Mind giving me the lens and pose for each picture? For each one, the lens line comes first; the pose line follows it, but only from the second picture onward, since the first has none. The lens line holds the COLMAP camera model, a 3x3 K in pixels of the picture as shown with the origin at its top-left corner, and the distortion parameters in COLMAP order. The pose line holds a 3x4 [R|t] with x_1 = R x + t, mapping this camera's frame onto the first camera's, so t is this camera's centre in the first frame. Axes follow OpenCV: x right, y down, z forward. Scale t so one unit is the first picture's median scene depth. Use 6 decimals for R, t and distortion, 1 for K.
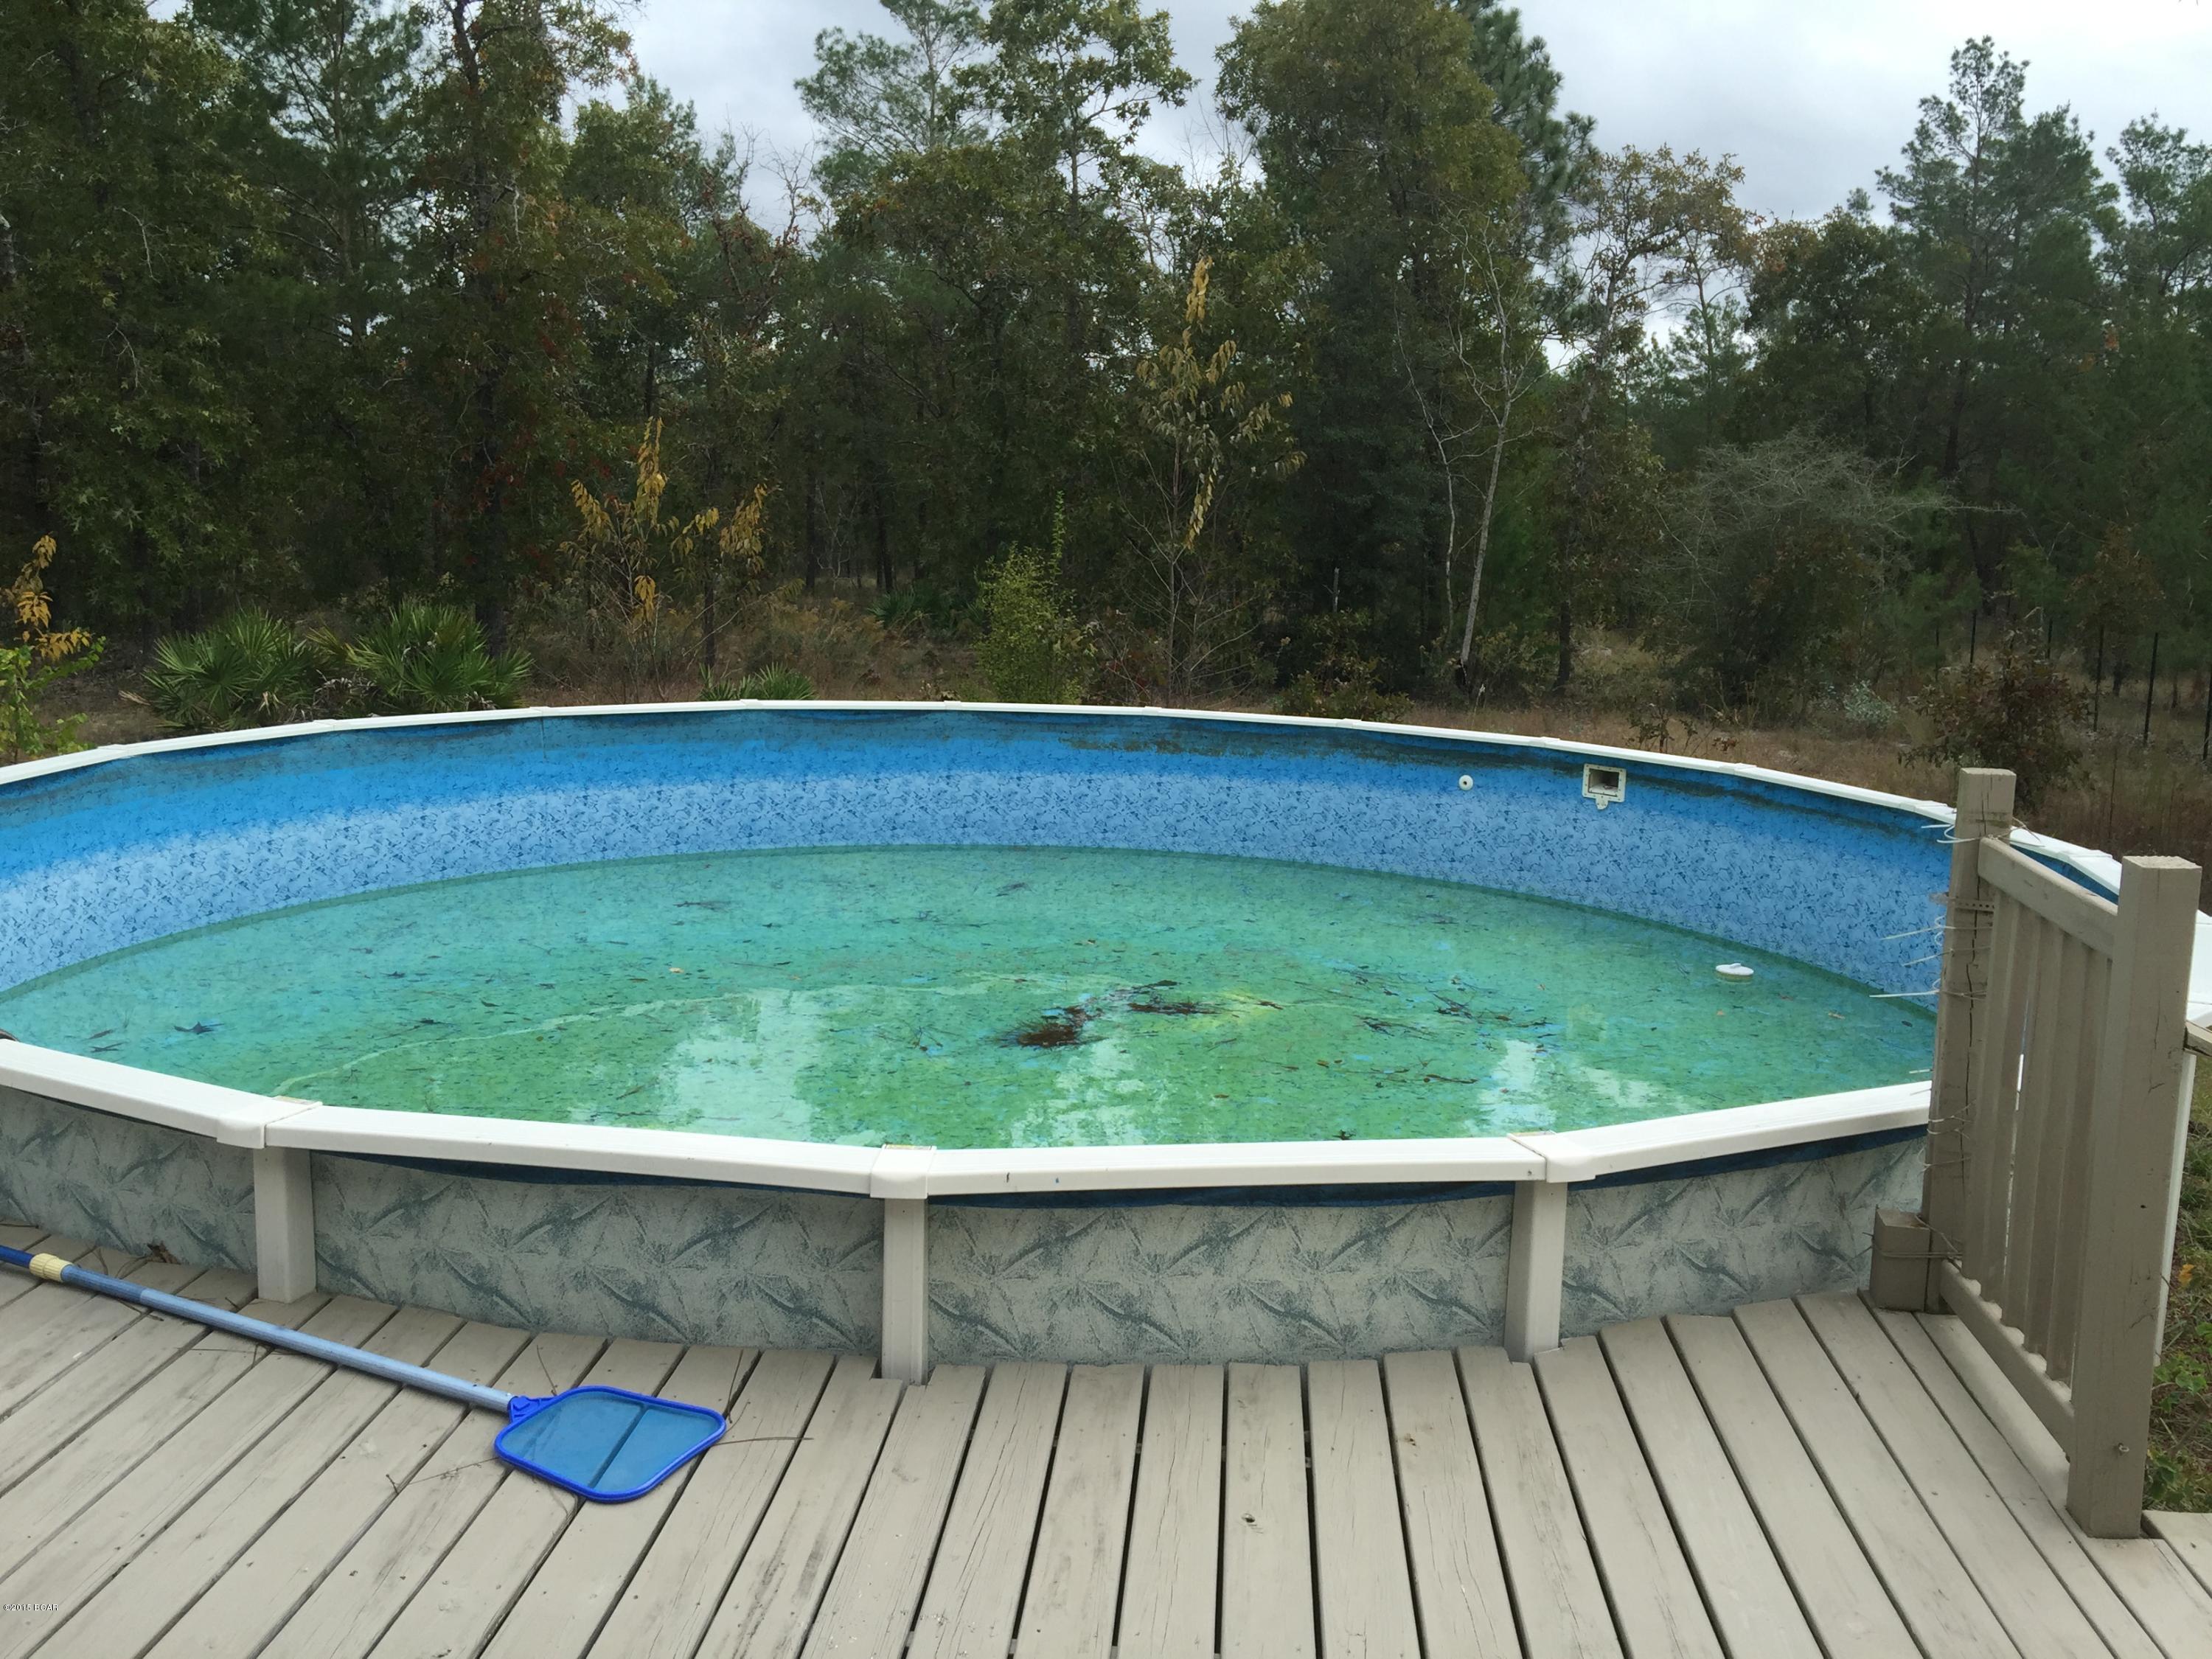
lens RADIAL K [[1857.7, 0, 1101.1], [0, 1857.7, 807.9], [0, 0, 1]] dist [0.082278, -0.128965]
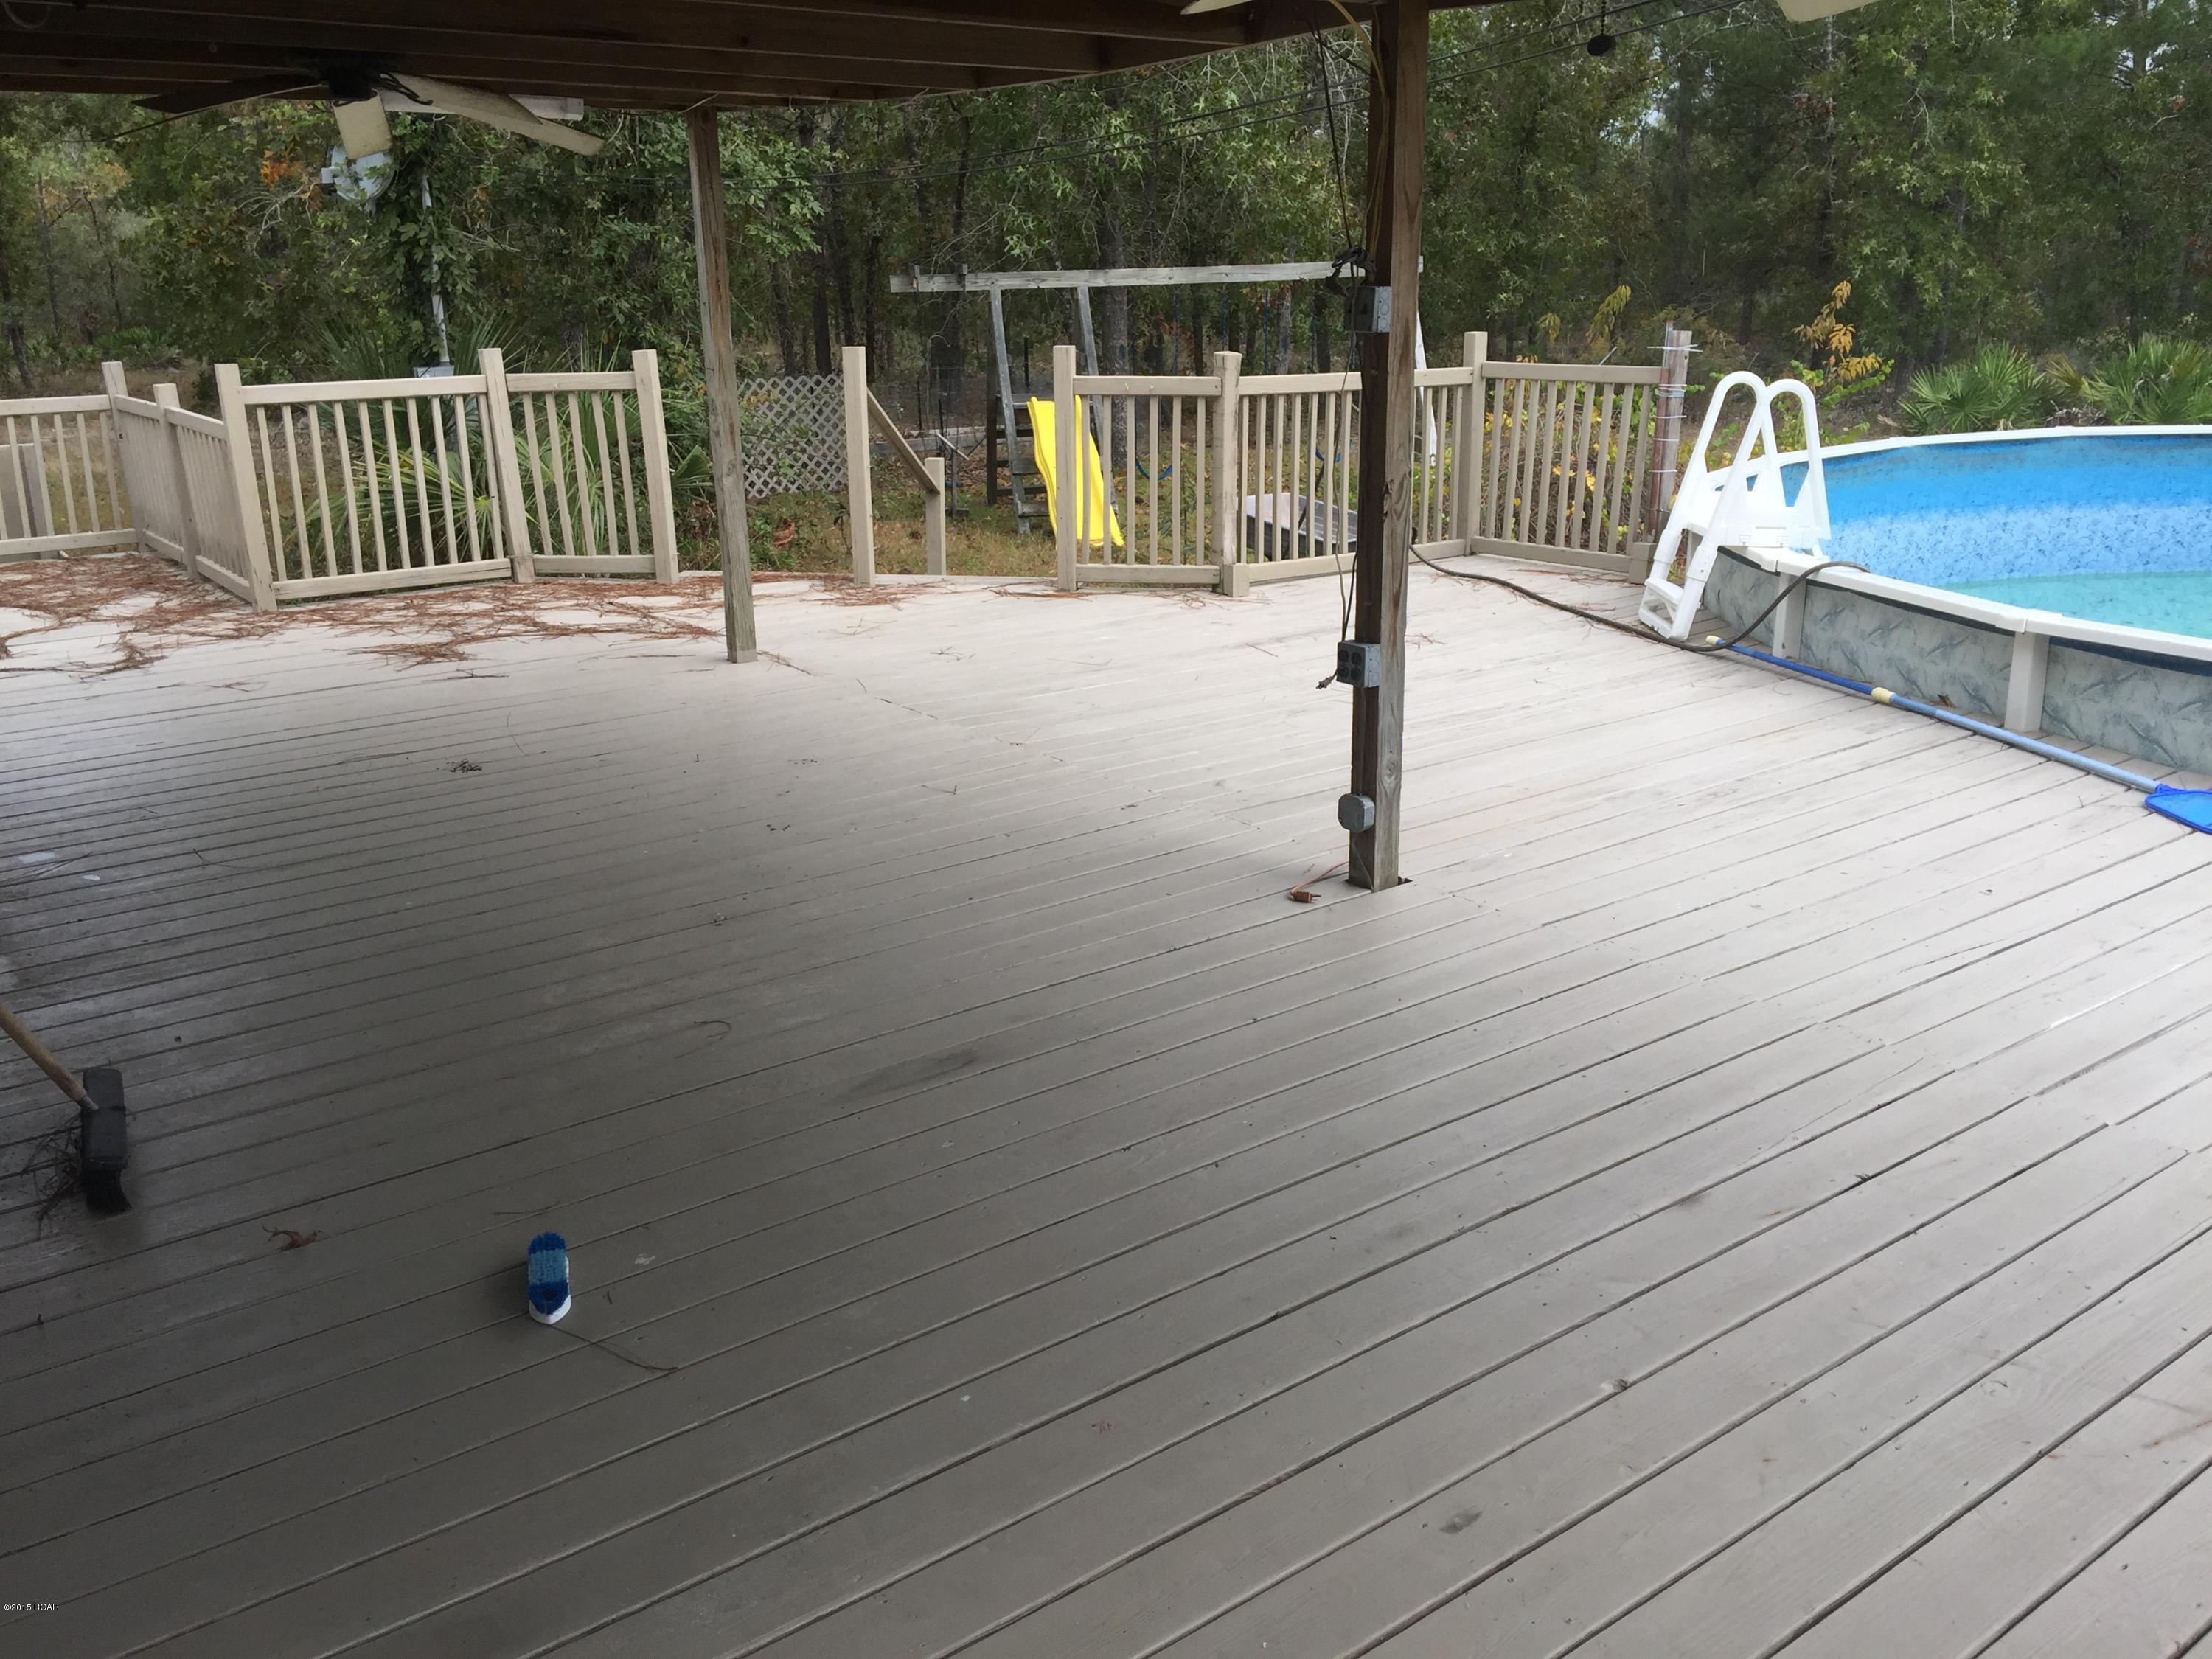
lens RADIAL K [[1857.7, 0, 1109.9], [0, 1857.7, 815.9], [0, 0, 1]] dist [0.082278, -0.128965]
pose [[0.667450, 0.175440, -0.723693, 0.078455], [-0.079975, 0.983118, 0.164572, 0.040577], [0.740347, -0.051966, 0.670213, -0.228061]]
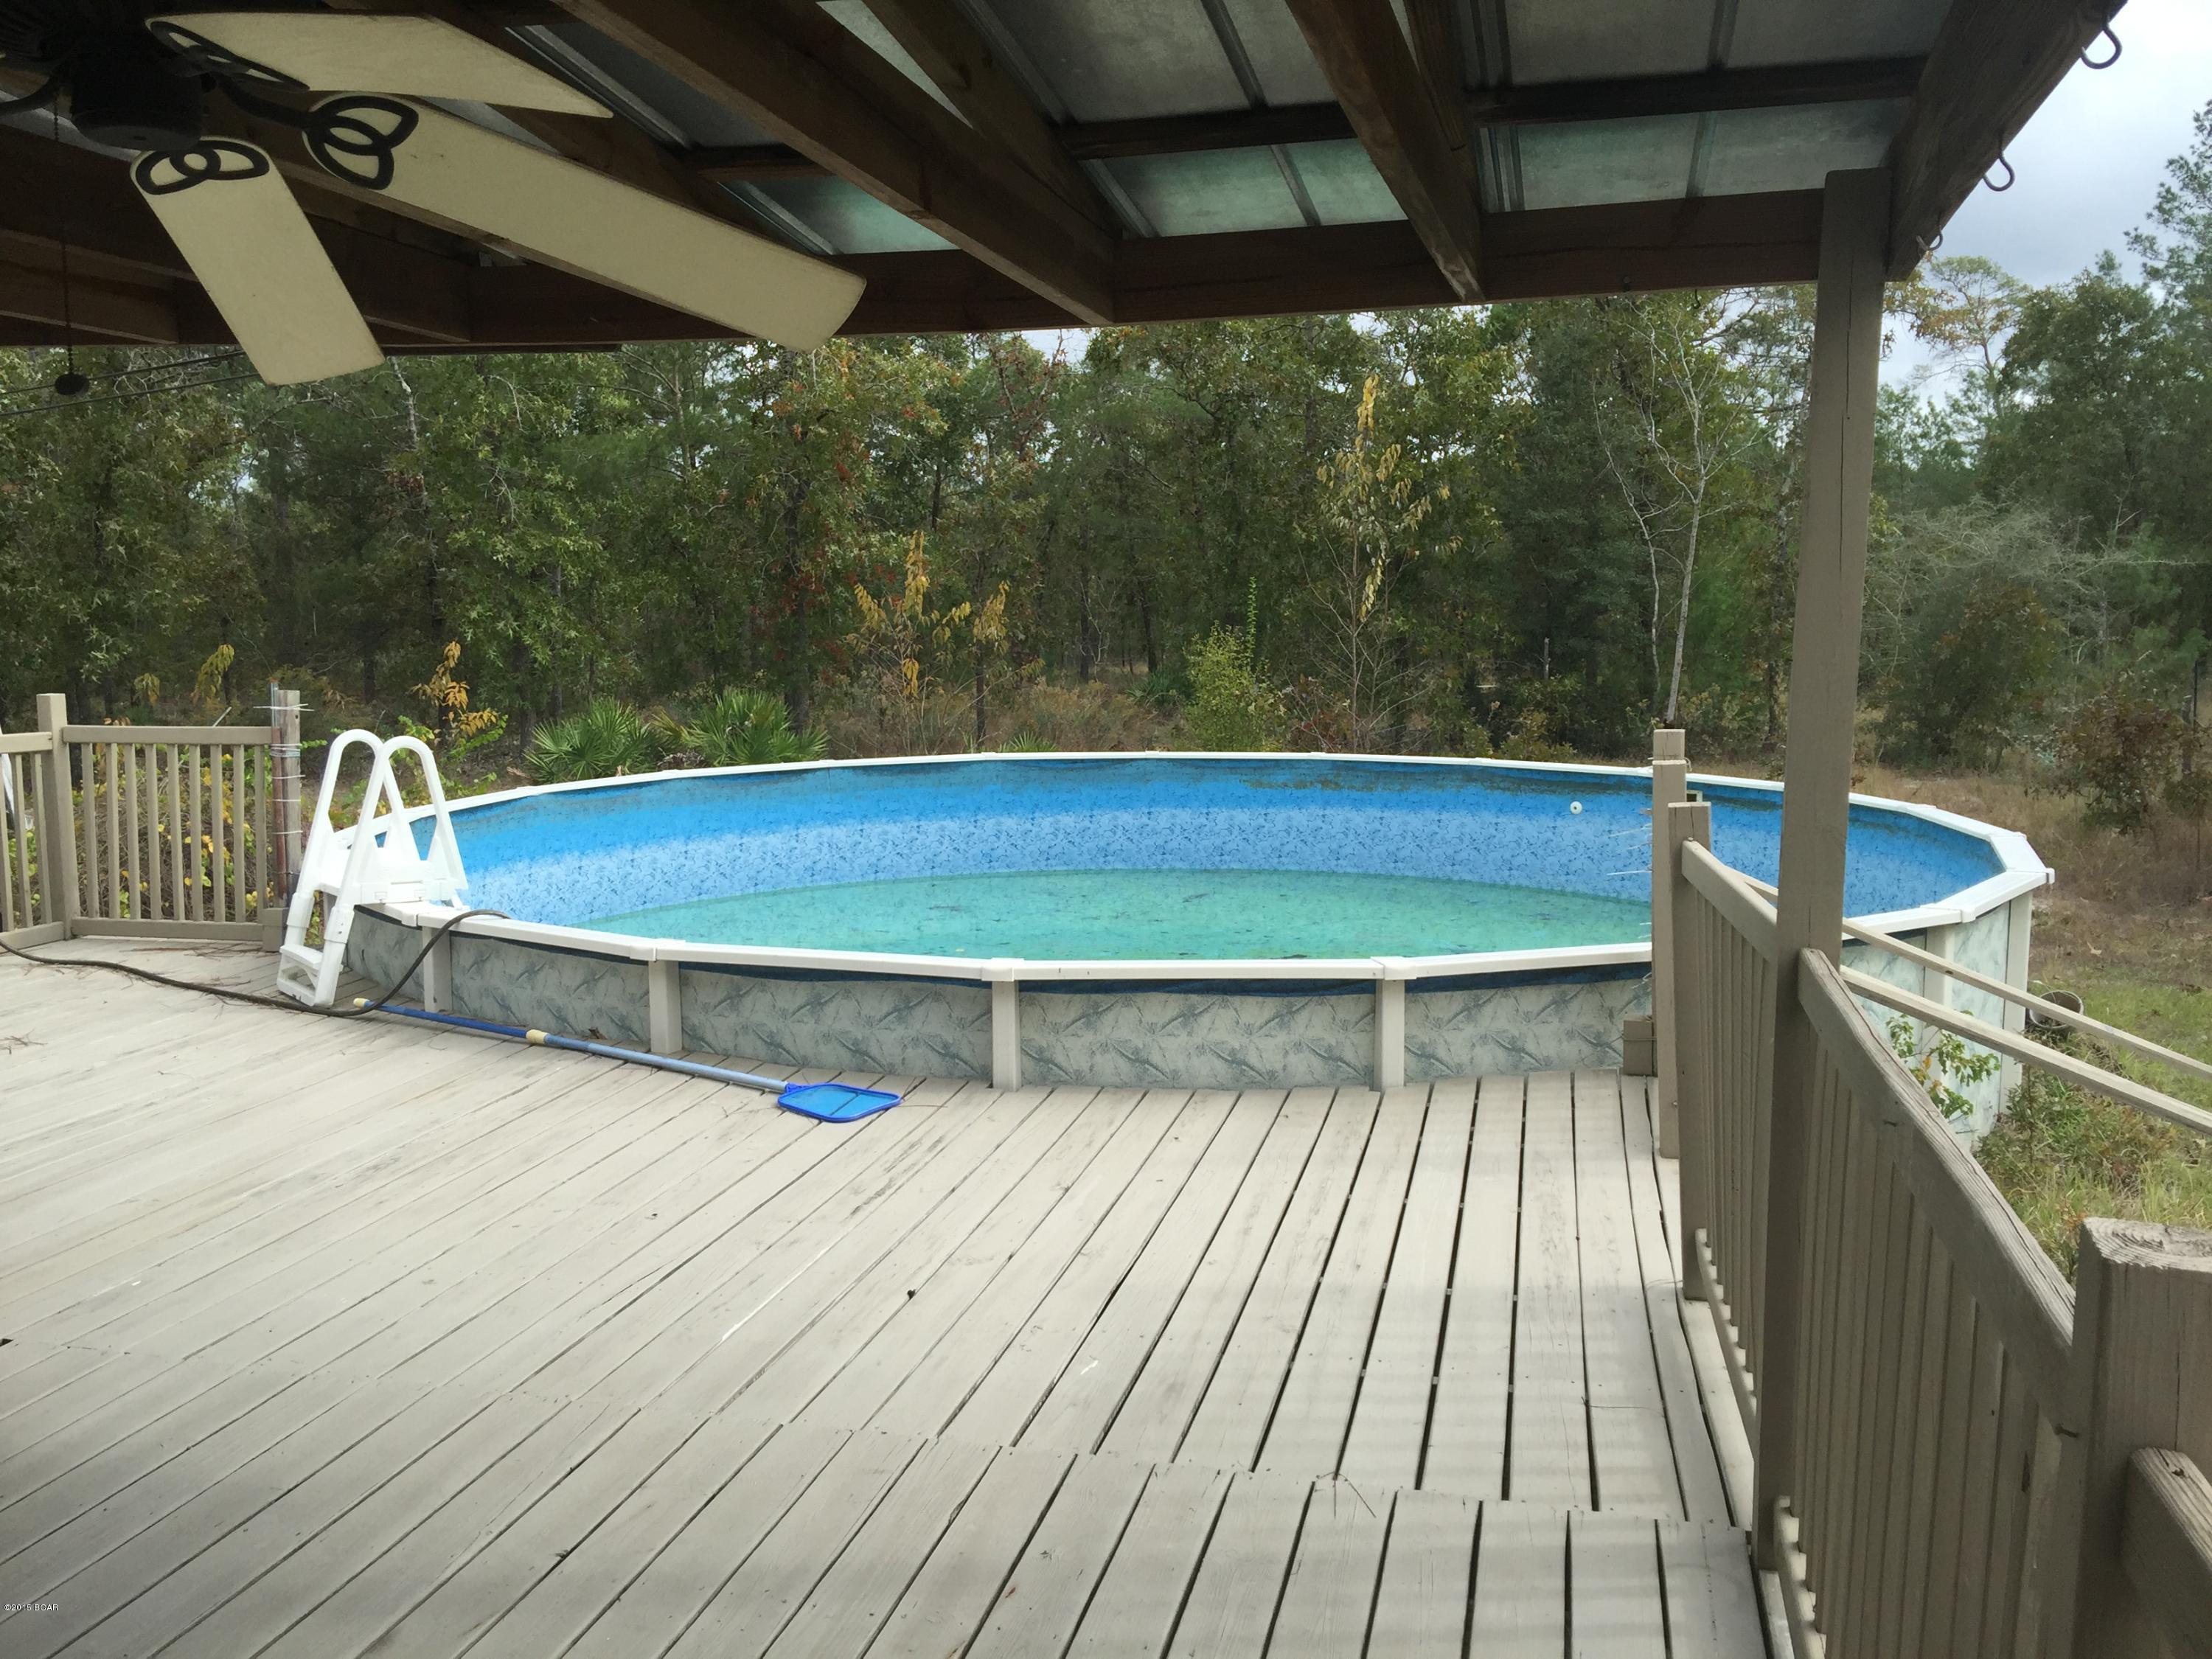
lens RADIAL K [[1857.7, 0, 1115.6], [0, 1857.7, 818.4], [0, 0, 1]] dist [0.082278, -0.128965]
pose [[0.988736, -0.017295, -0.148667, 0.078725], [0.011122, 0.999045, -0.042258, 0.038879], [0.149256, 0.040129, 0.987984, -0.215002]]
